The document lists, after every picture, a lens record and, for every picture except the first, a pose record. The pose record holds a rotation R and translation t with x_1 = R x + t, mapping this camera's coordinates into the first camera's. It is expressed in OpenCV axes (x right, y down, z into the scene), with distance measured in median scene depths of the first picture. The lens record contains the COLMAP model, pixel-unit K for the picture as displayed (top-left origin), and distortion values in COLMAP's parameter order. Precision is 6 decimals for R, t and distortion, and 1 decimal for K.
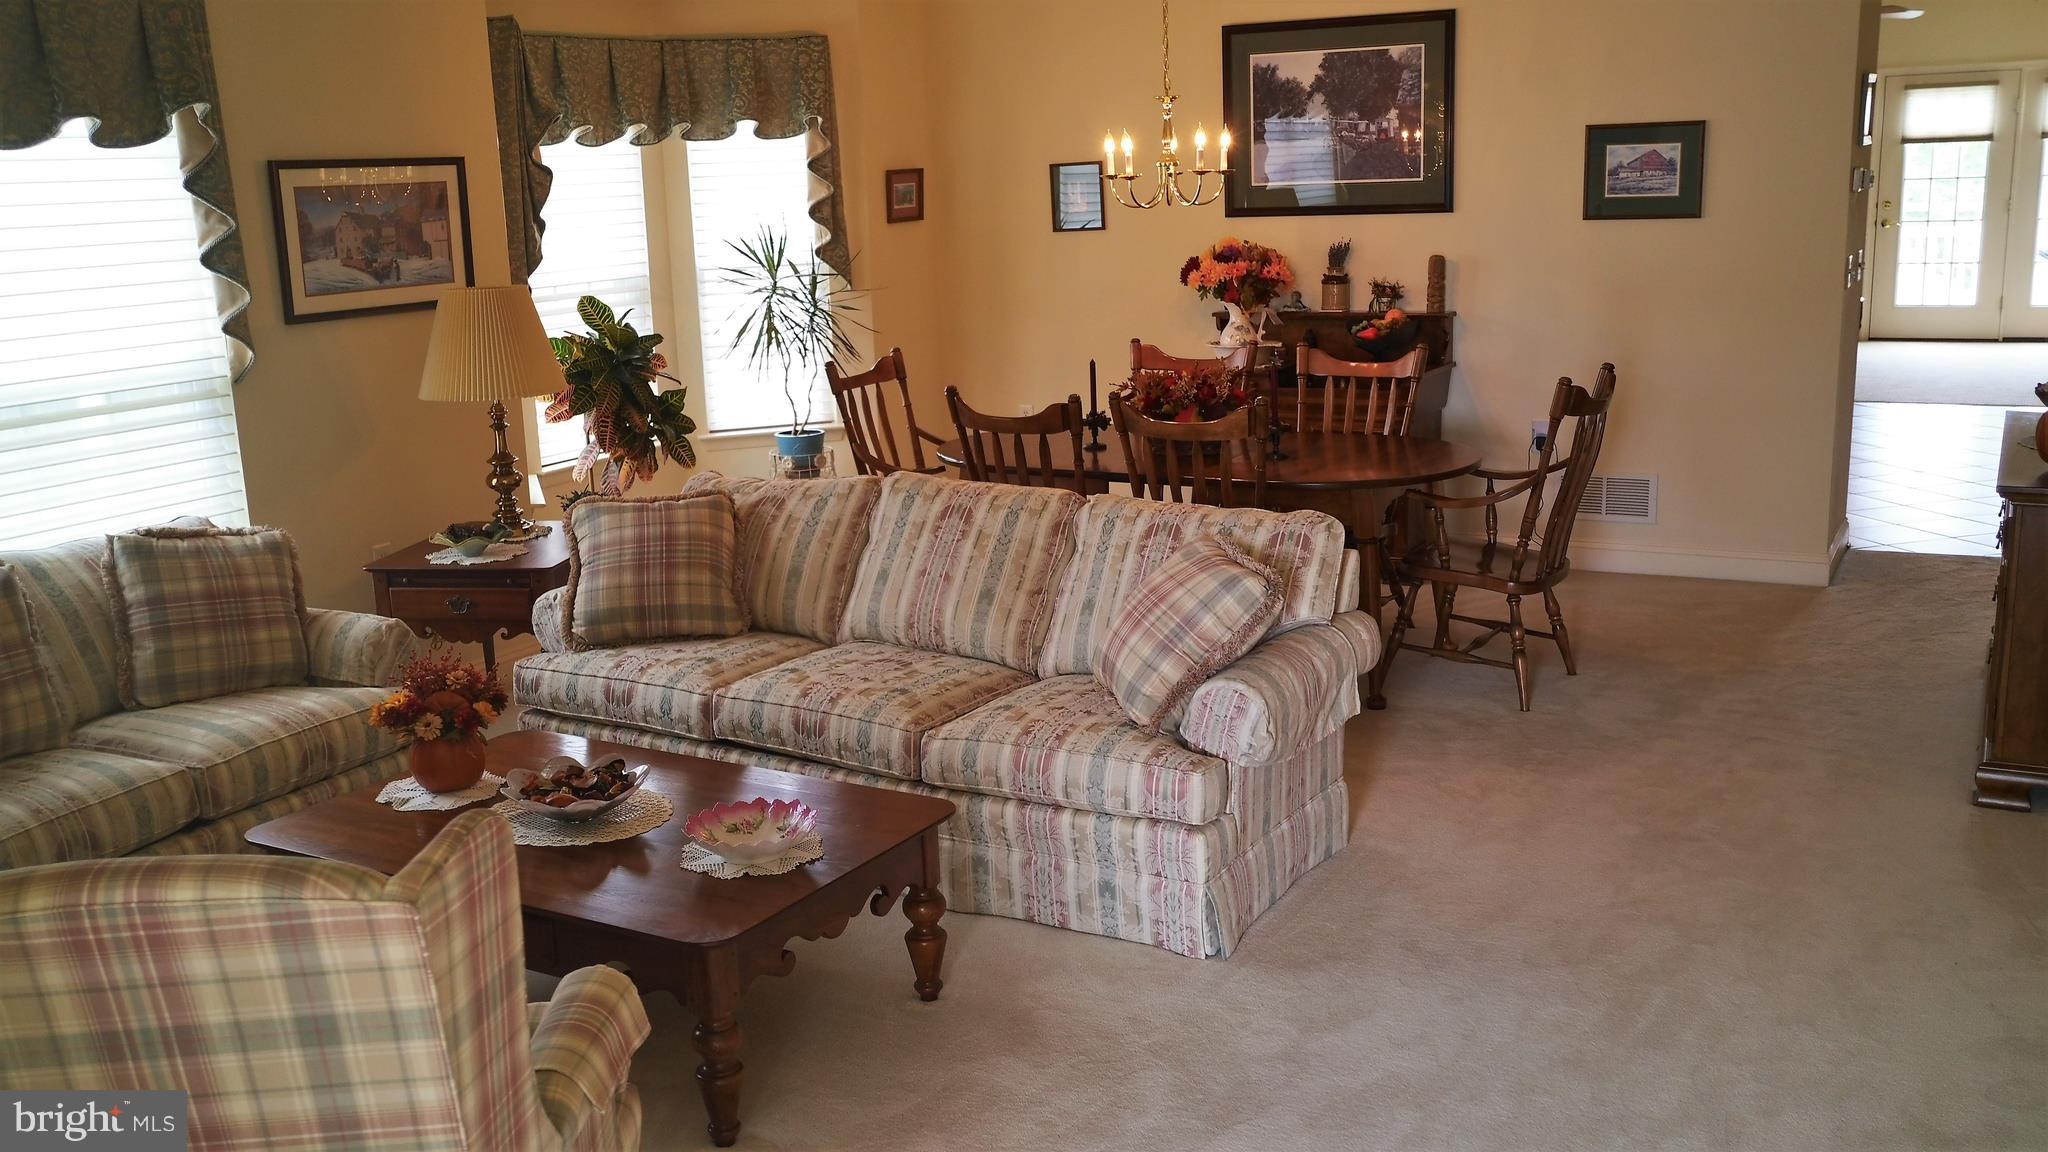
lens RADIAL K [[1896.8, 0, 1024.0], [0, 1896.8, 576.0], [0, 0, 1]] dist [-0.011568, 0.134107]
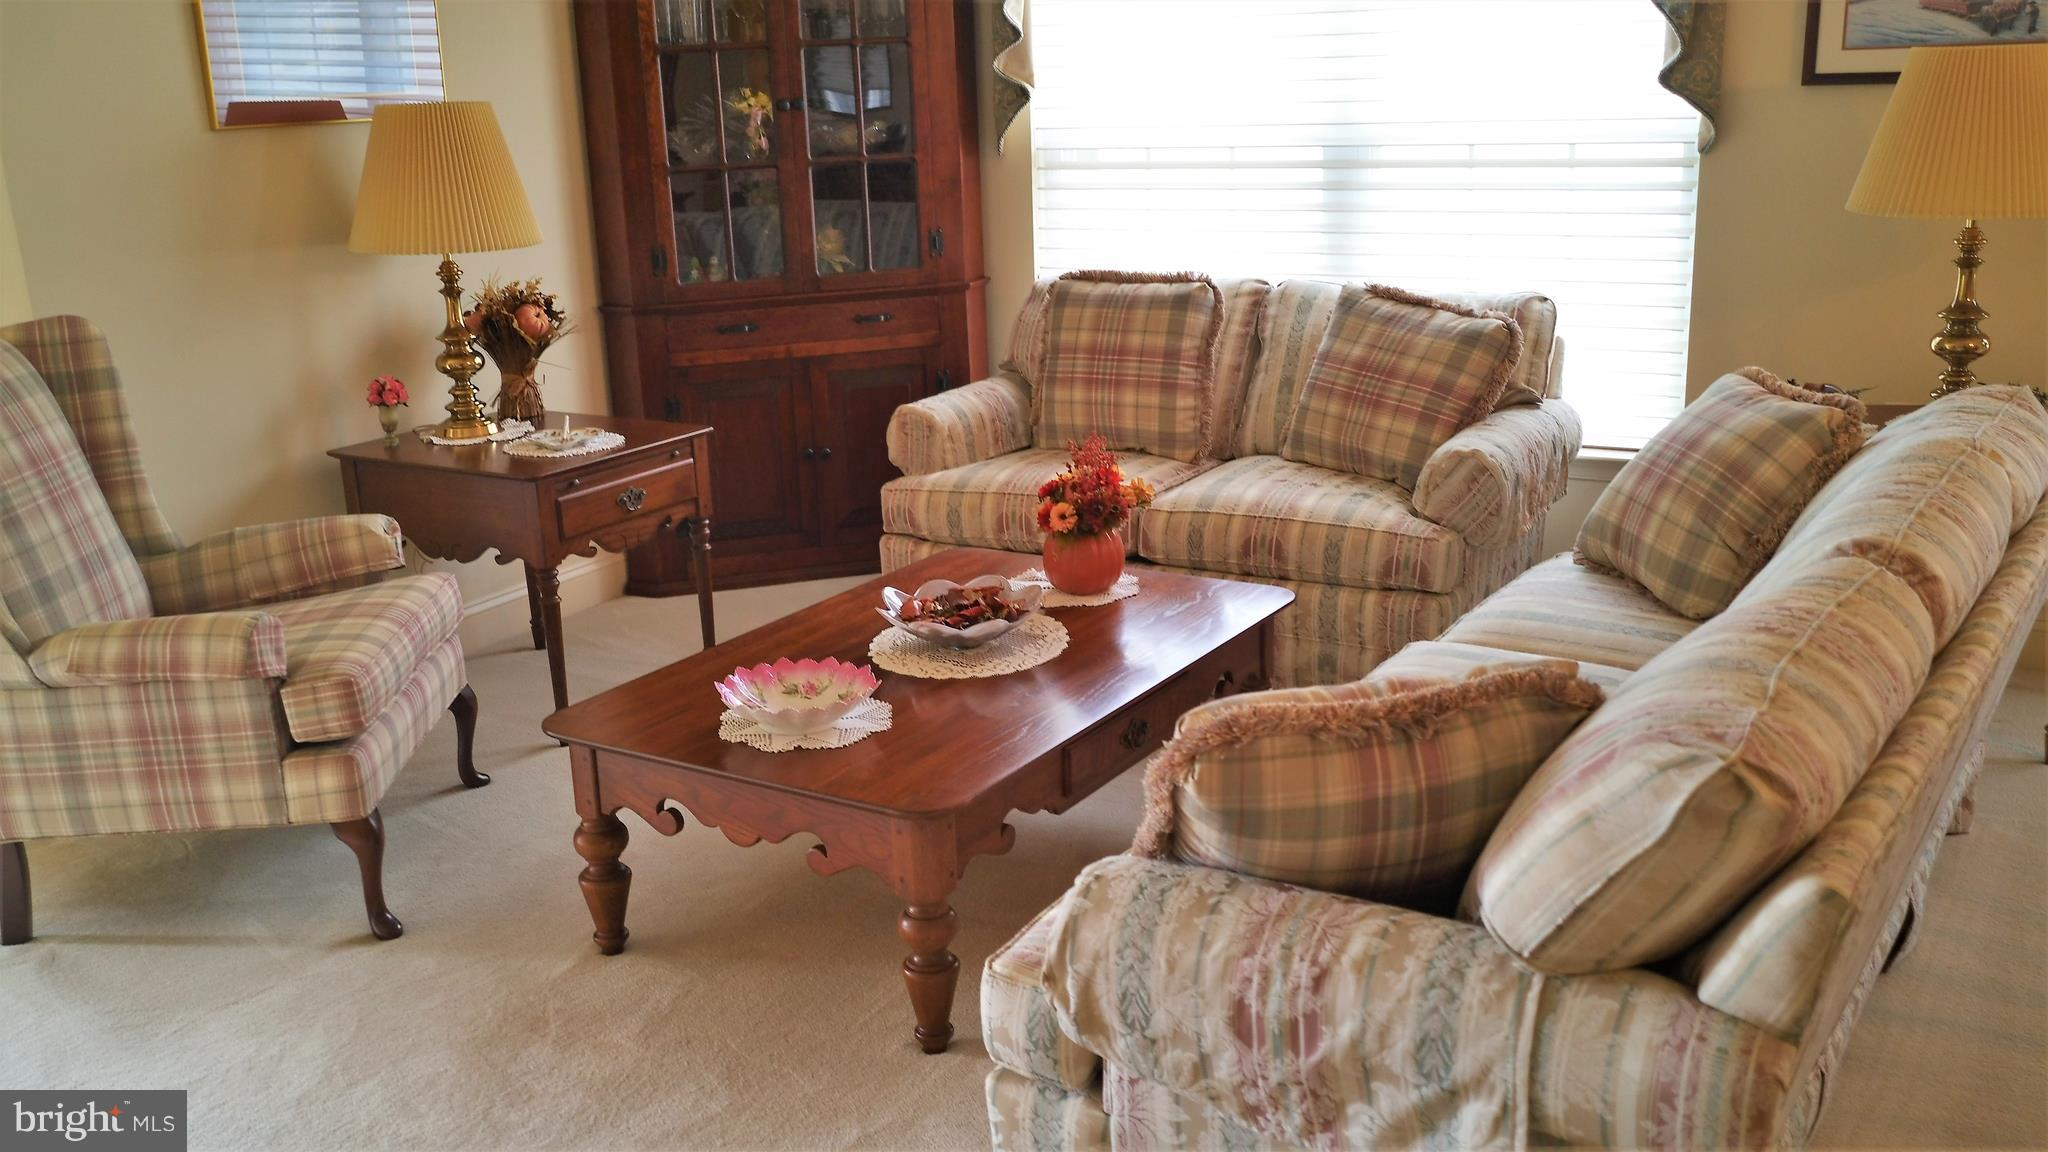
lens RADIAL K [[1909.3, 0, 1008.6], [0, 1909.3, 580.4], [0, 0, 1]] dist [-0.003110, 0.034778]
pose [[-0.038995, 0.306257, -0.951150, 0.429554], [-0.181783, 0.933816, 0.308128, -0.127410], [0.982565, 0.184919, 0.019259, 0.719933]]
